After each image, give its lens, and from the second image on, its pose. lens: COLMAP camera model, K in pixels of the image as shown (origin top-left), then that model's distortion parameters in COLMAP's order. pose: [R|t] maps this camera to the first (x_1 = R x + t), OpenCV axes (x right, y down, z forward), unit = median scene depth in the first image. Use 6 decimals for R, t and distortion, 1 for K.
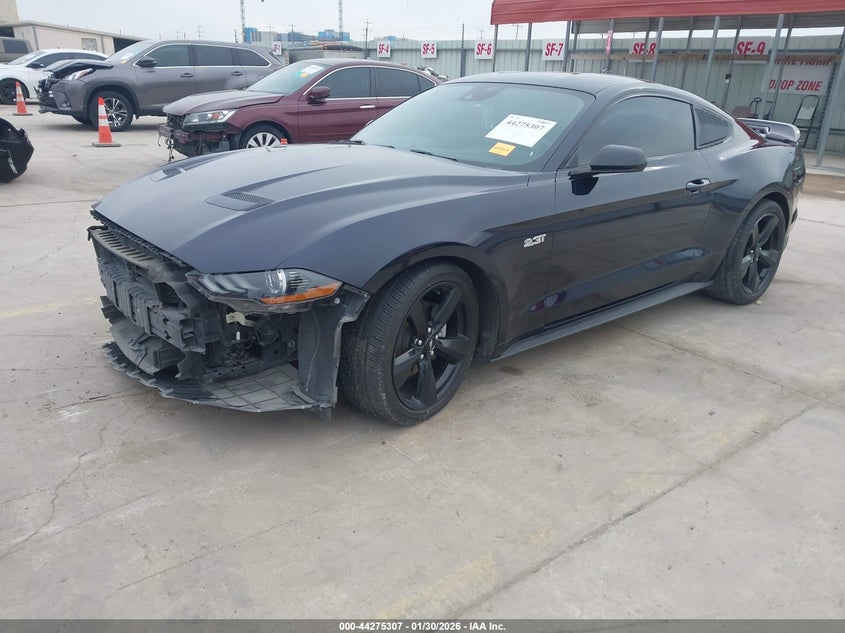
lens RADIAL K [[669.0, 0, 402.0], [0, 669.0, 318.6], [0, 0, 1]] dist [0.006898, 0.004311]
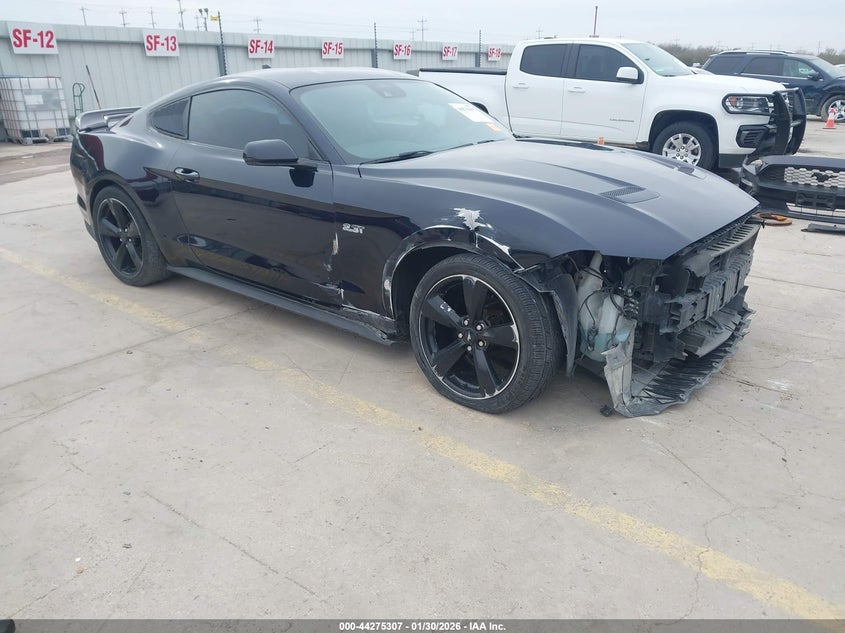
lens RADIAL K [[657.2, 0, 422.5], [0, 657.2, 316.5], [0, 0, 1]] dist [0.007108, 0.011979]
pose [[-0.199666, -0.376745, 0.904542, -0.853813], [0.342316, 0.838147, 0.424653, -0.404829], [-0.918125, 0.394428, -0.038384, 0.991922]]
